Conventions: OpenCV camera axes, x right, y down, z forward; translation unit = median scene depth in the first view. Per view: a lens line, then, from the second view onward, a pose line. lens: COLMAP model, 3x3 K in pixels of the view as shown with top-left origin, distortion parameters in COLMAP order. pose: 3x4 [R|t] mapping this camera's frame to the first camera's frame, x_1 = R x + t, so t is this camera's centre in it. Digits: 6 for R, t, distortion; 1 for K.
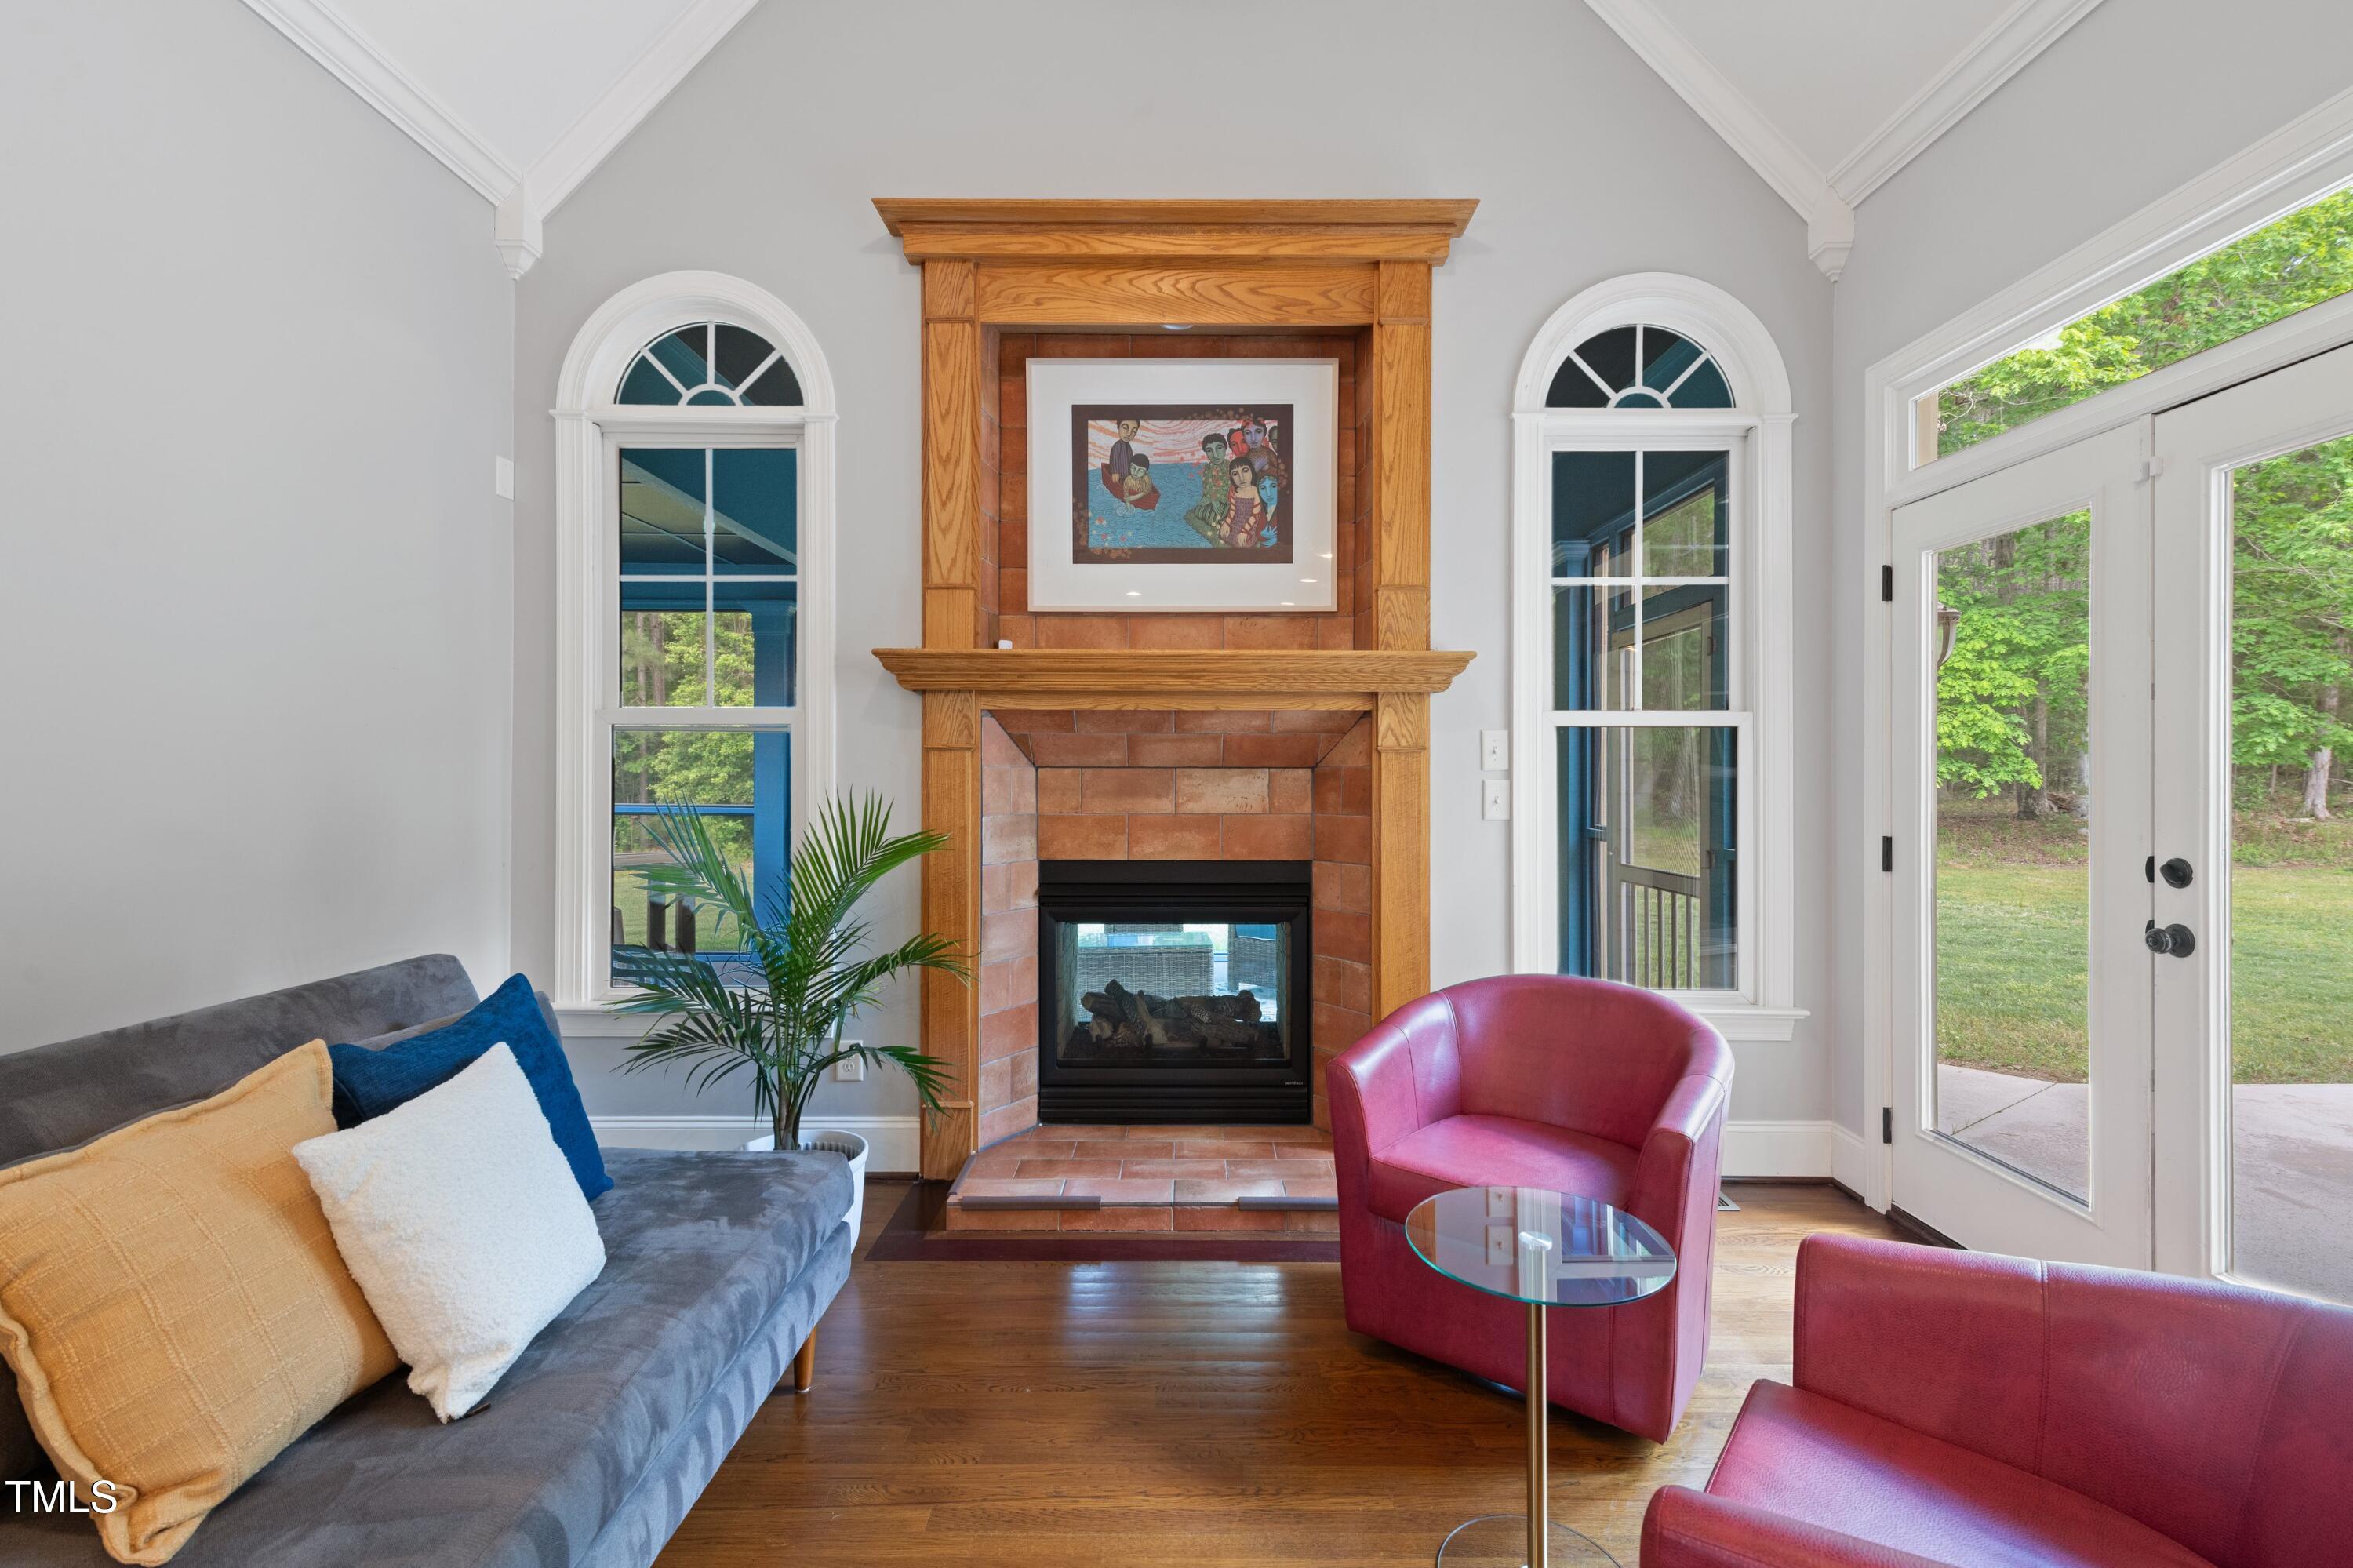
lens RADIAL K [[1054.3, 0, 1181.2], [0, 1054.3, 773.1], [0, 0, 1]] dist [0.012523, -0.001170]
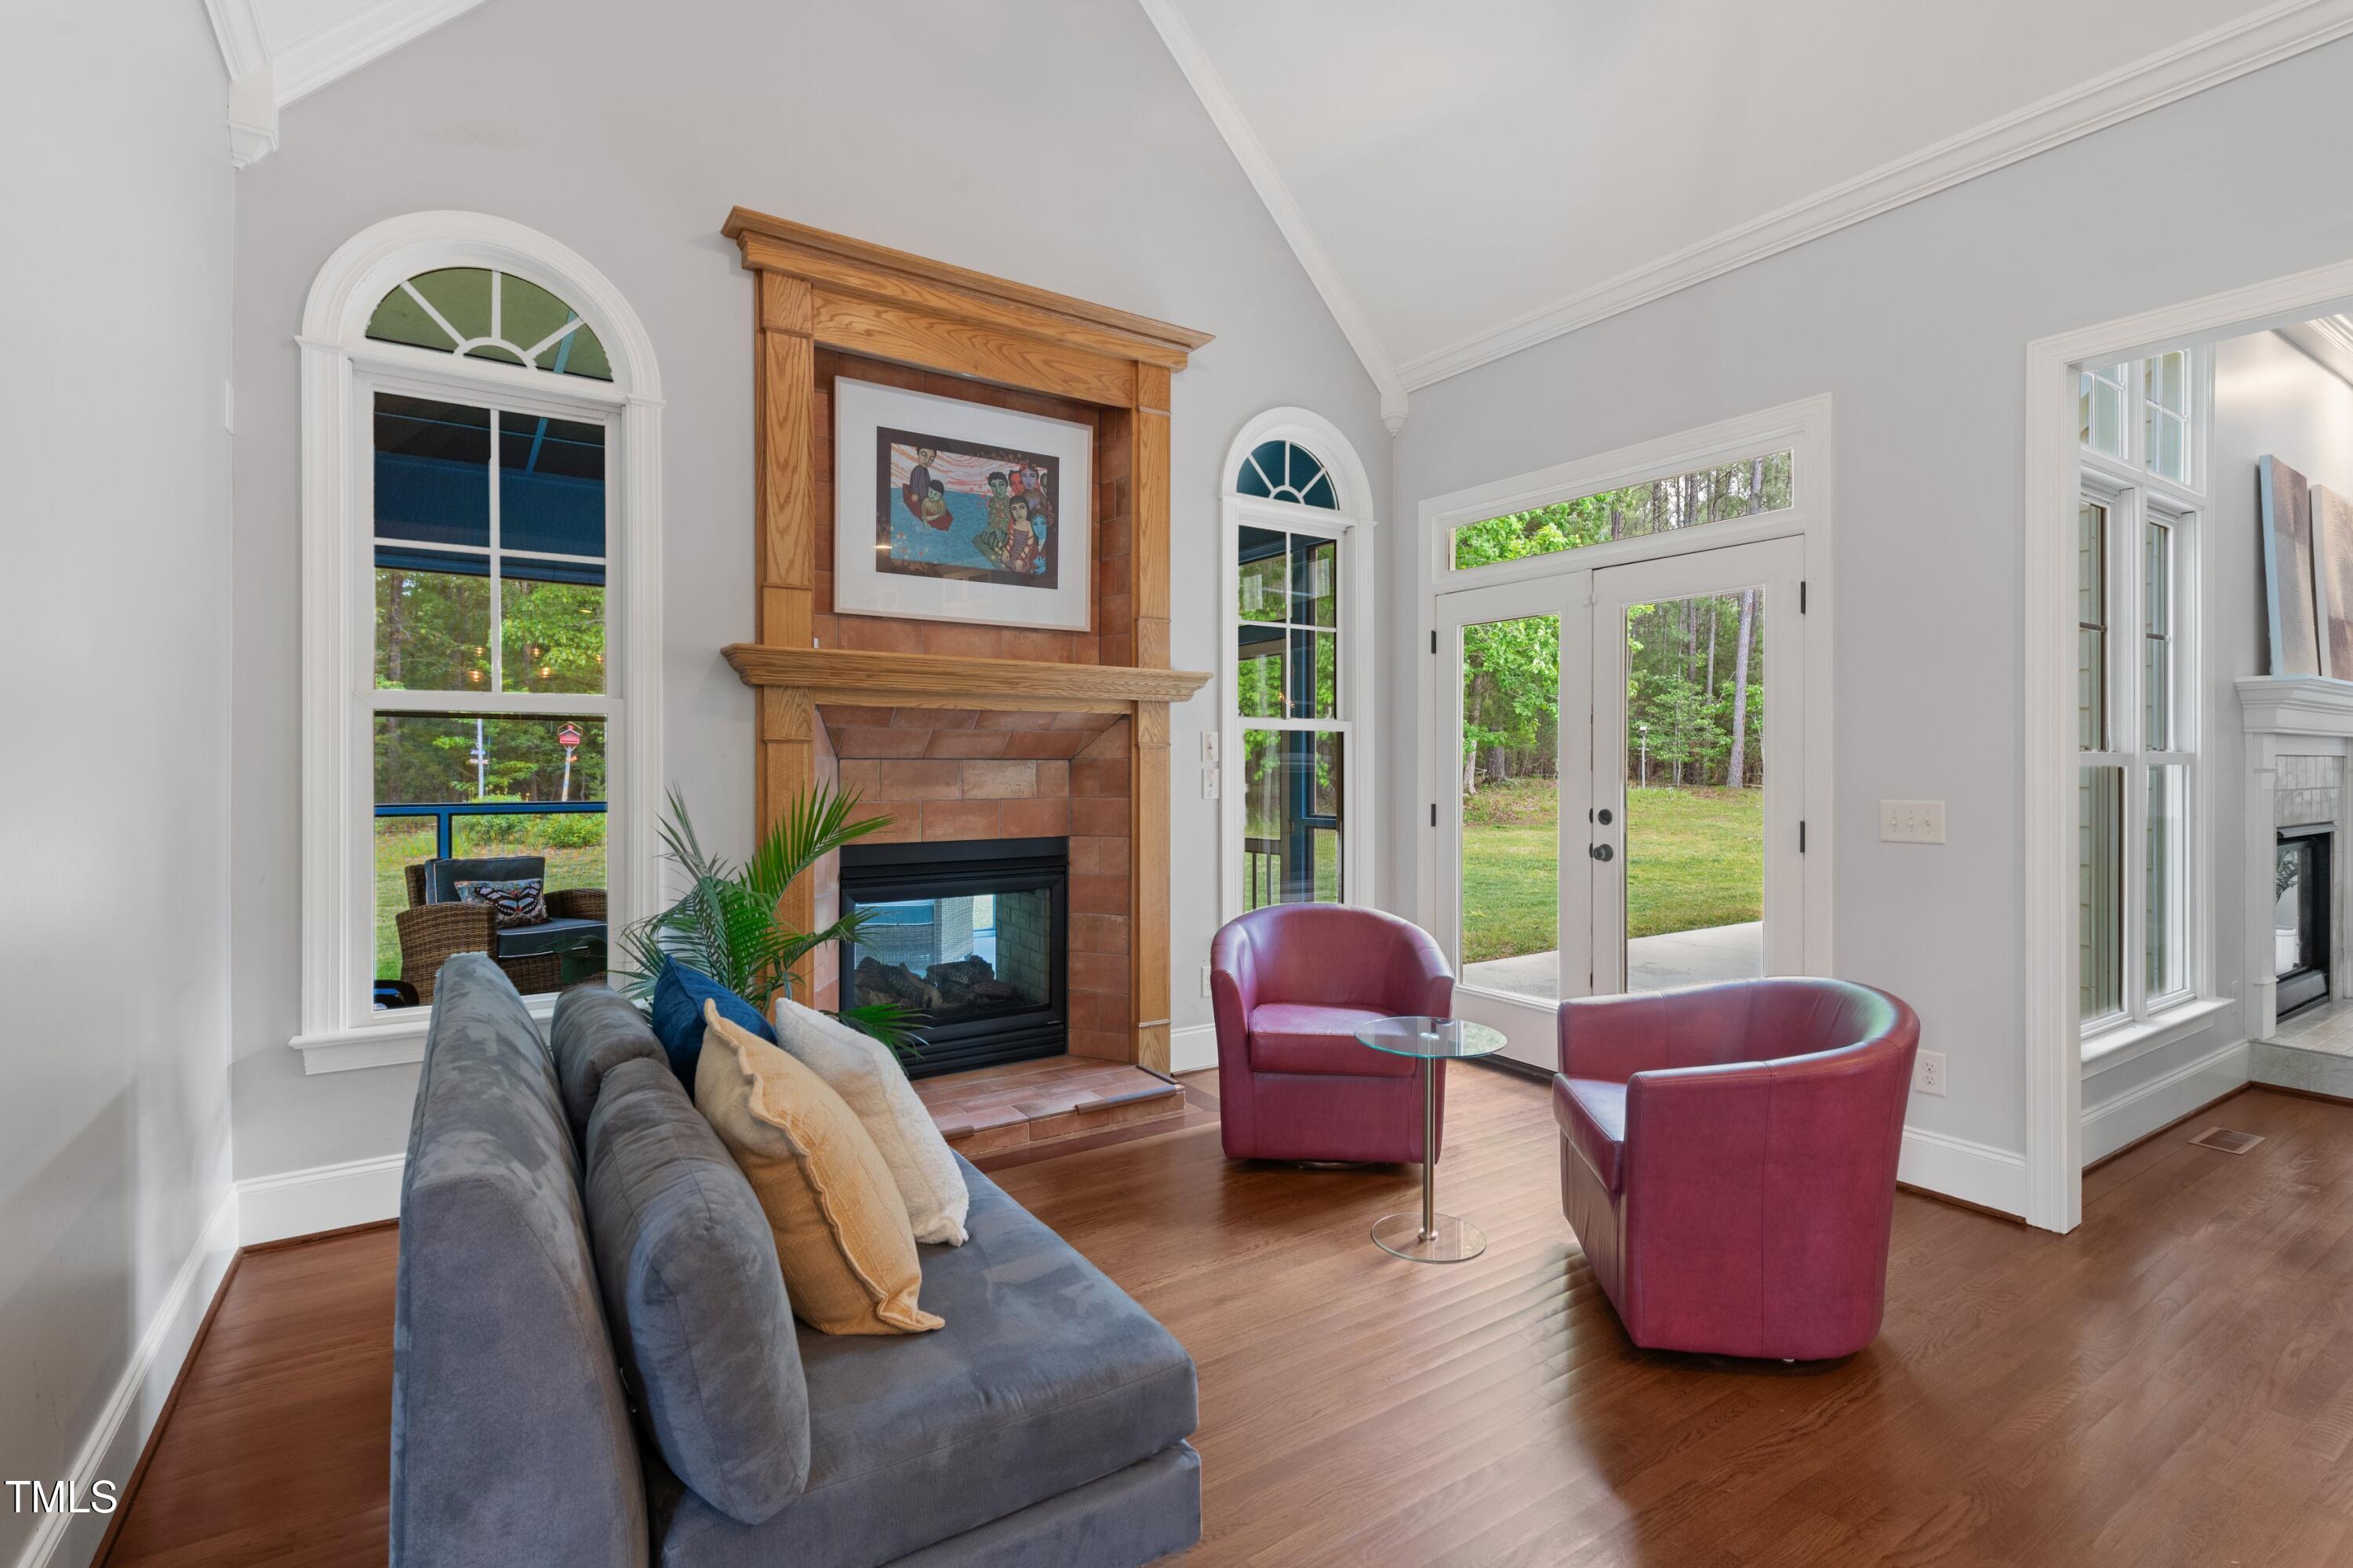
lens RADIAL K [[1097.2, 0, 1201.1], [0, 1097.2, 766.9], [0, 0, 1]] dist [0.008160, -0.002063]
pose [[0.824947, -0.002965, 0.565203, -0.479201], [-0.000094, 0.999986, 0.005382, -0.003376], [-0.565210, -0.004493, 0.824935, -0.128750]]
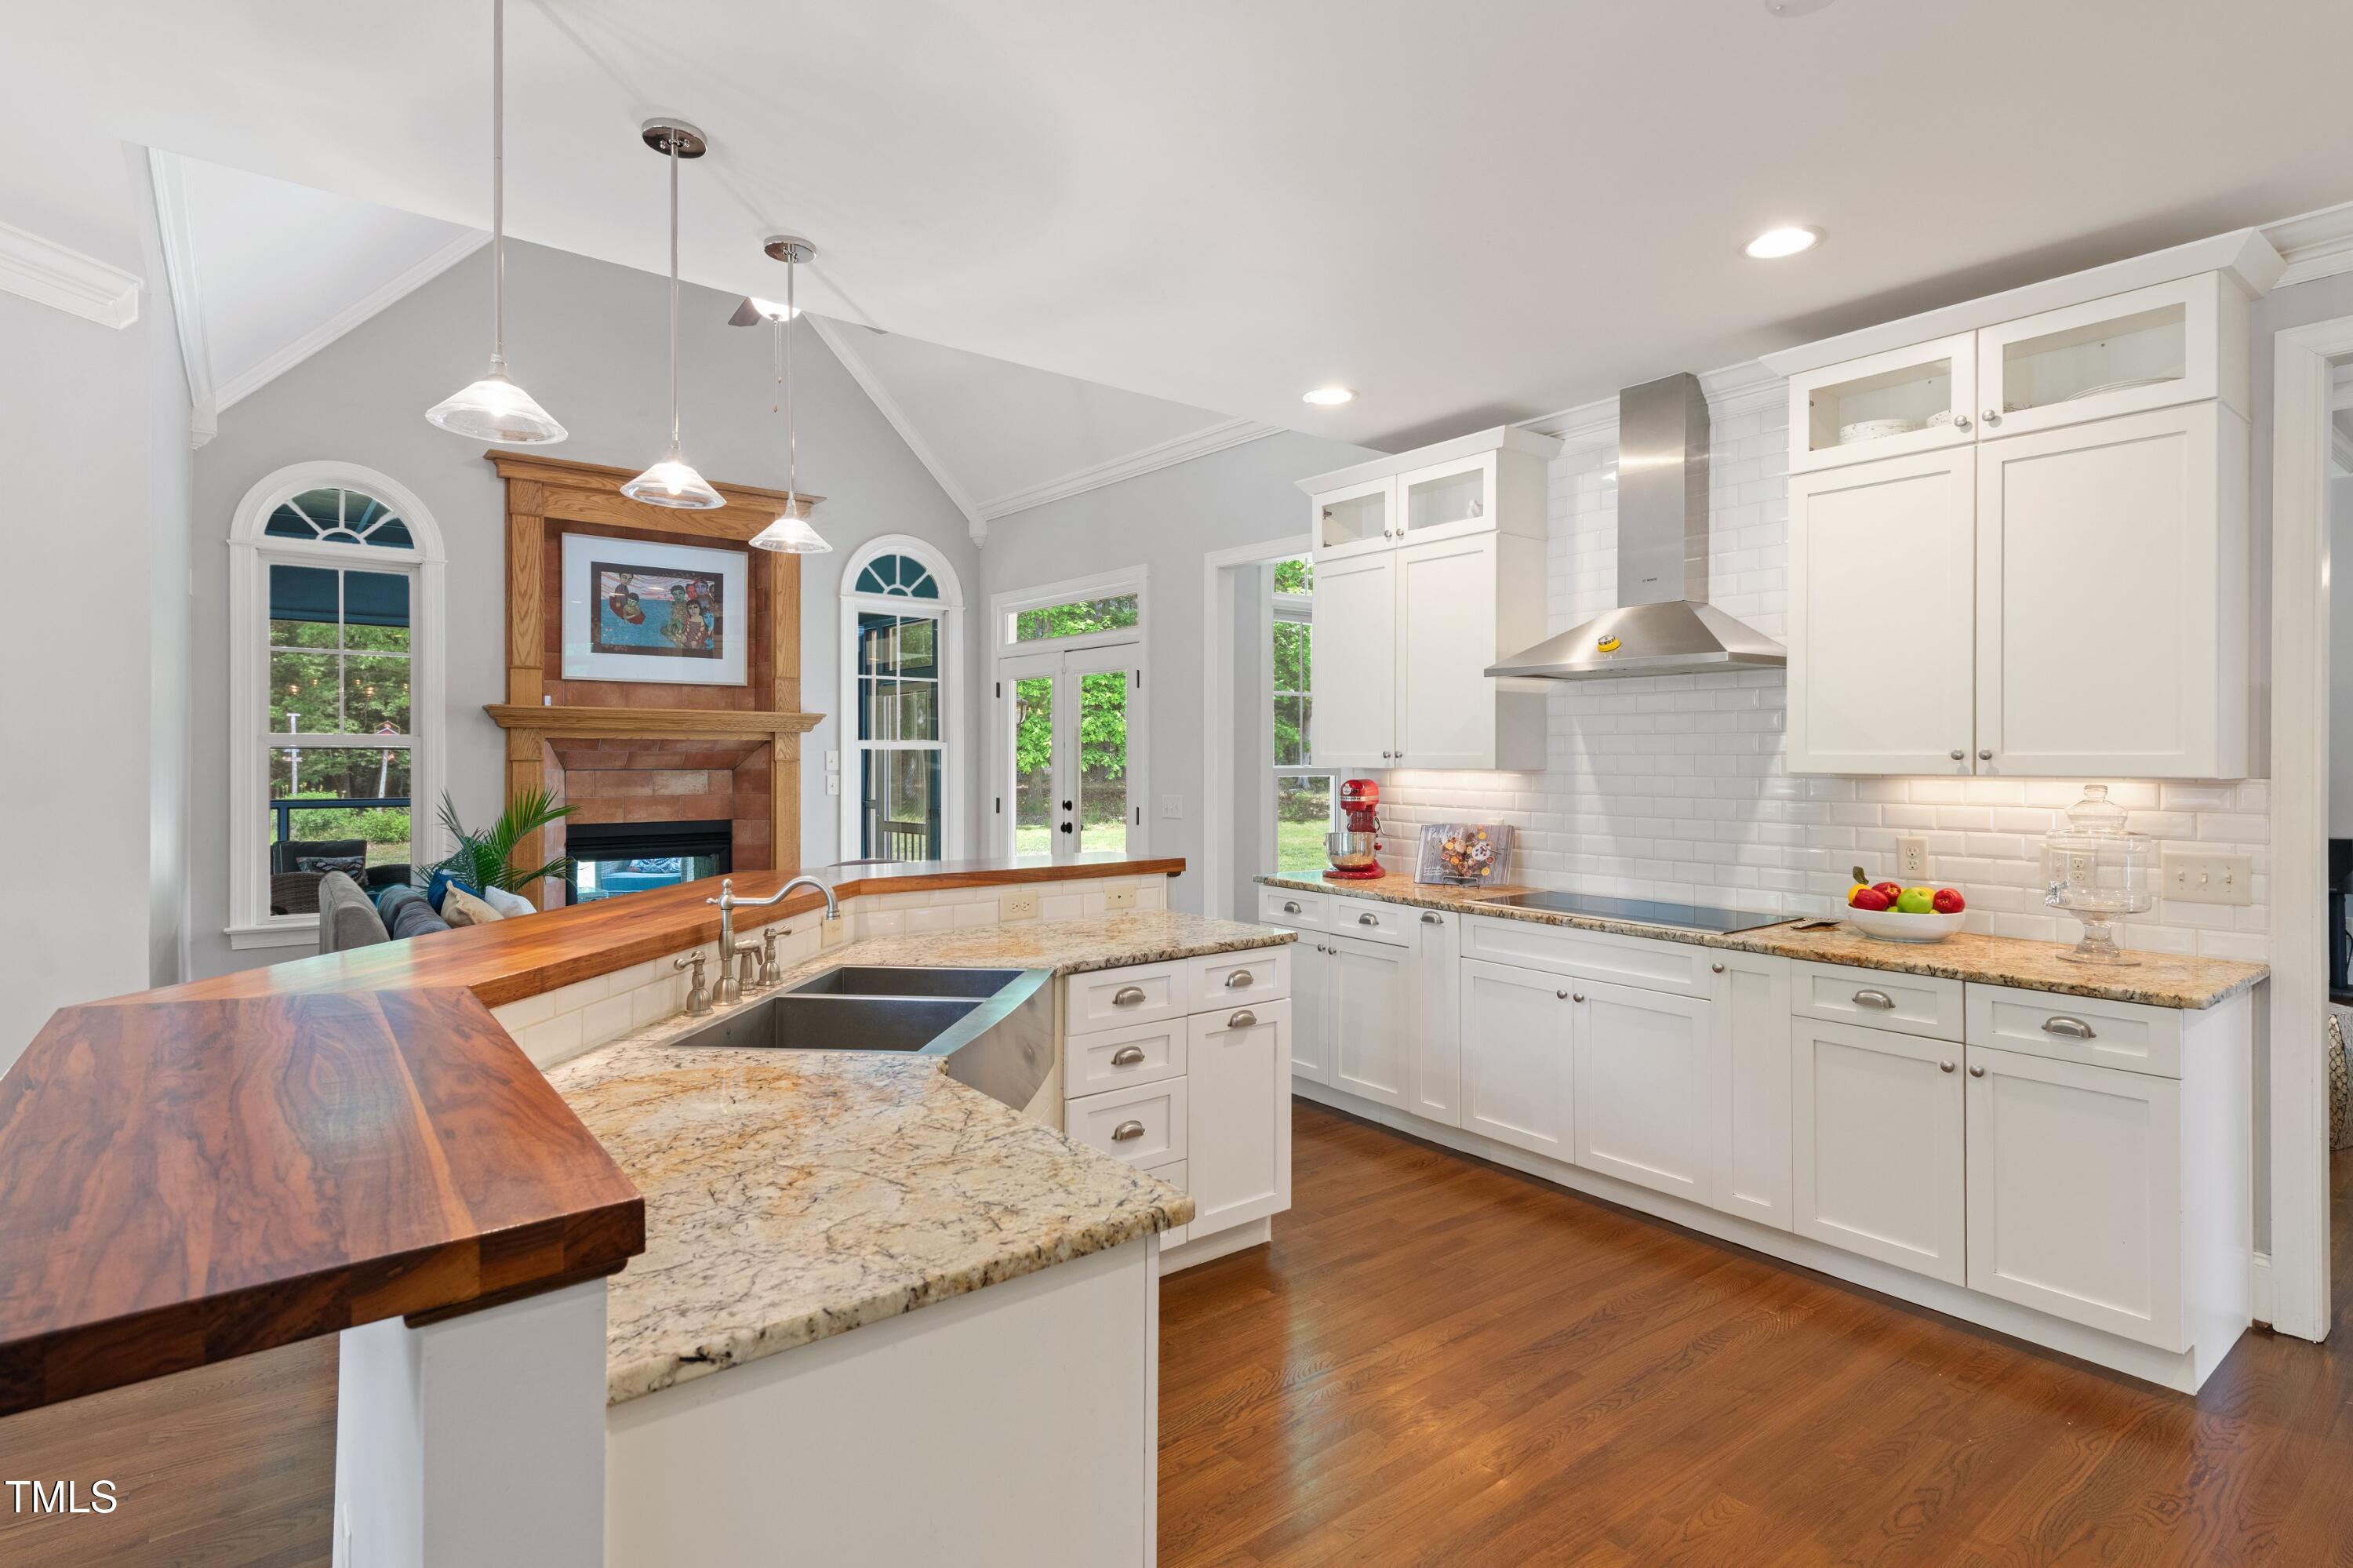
lens RADIAL K [[1169.3, 0, 1200.6], [0, 1169.3, 759.9], [0, 0, 1]] dist [0.013158, -0.005065]
pose [[0.774459, -0.001508, 0.632622, -0.560582], [-0.001902, 0.999987, 0.004712, -0.034178], [-0.632621, -0.004852, 0.774446, -1.155535]]
